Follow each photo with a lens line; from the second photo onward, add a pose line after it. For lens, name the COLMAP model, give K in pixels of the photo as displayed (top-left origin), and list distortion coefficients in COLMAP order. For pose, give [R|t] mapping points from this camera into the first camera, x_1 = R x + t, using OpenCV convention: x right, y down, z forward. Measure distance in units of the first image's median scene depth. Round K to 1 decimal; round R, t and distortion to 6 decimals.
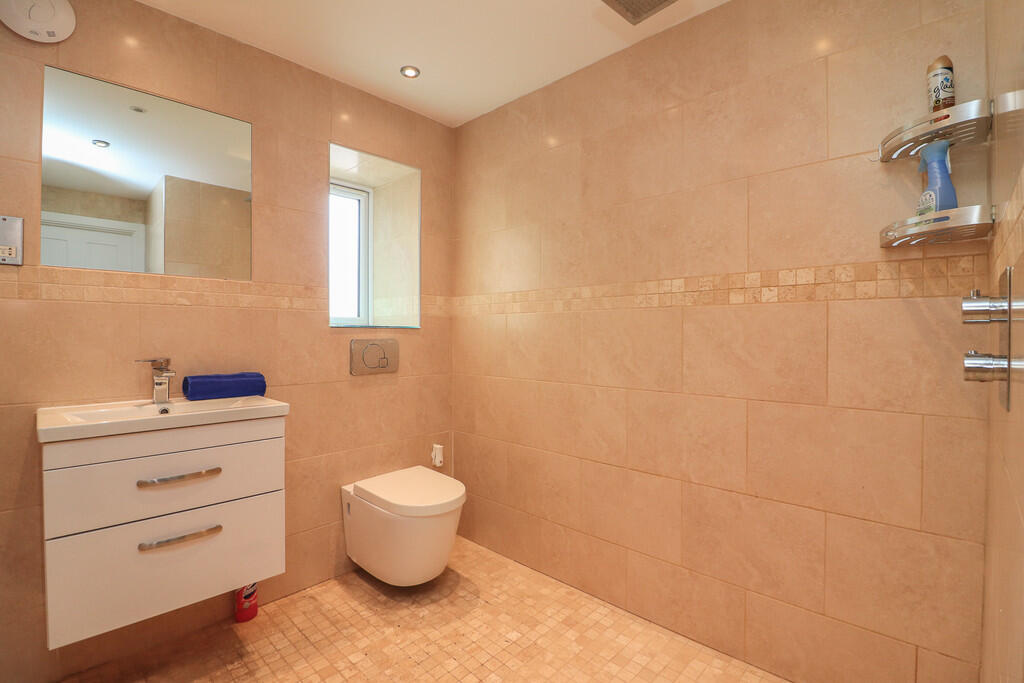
lens RADIAL K [[477.8, 0, 512.1], [0, 477.8, 339.3], [0, 0, 1]] dist [-0.016354, -0.000956]
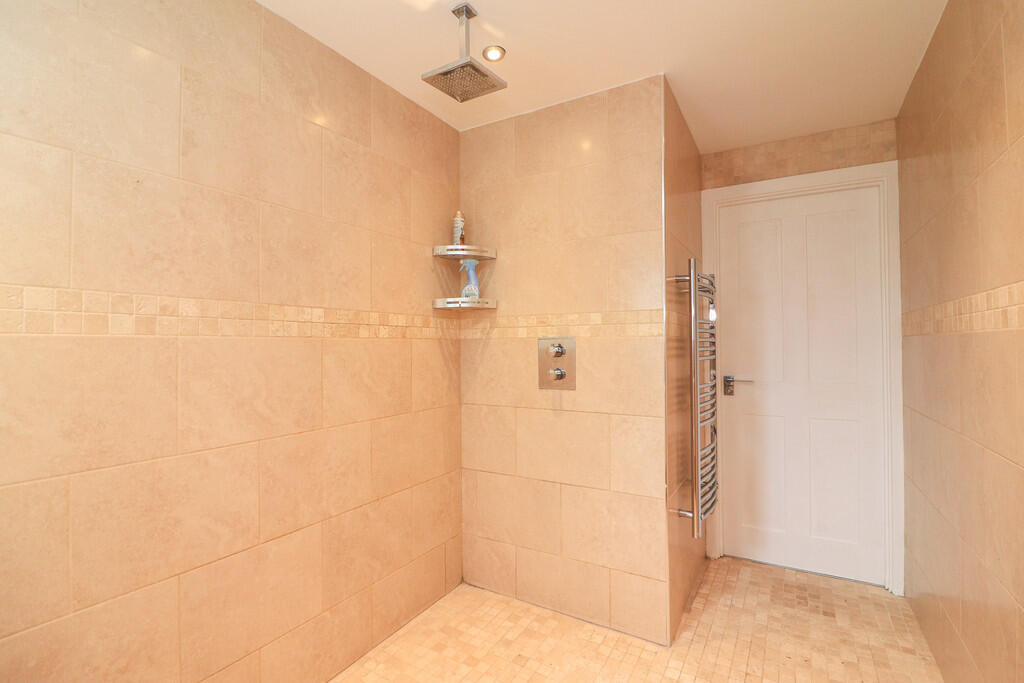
lens RADIAL K [[477.8, 0, 512.2], [0, 477.8, 340.6], [0, 0, 1]] dist [-0.016354, -0.000956]
pose [[-0.240498, 0.010788, 0.970590, -0.667047], [0.016683, 0.999836, -0.006979, -0.050405], [-0.970506, 0.014514, -0.240639, 0.867854]]
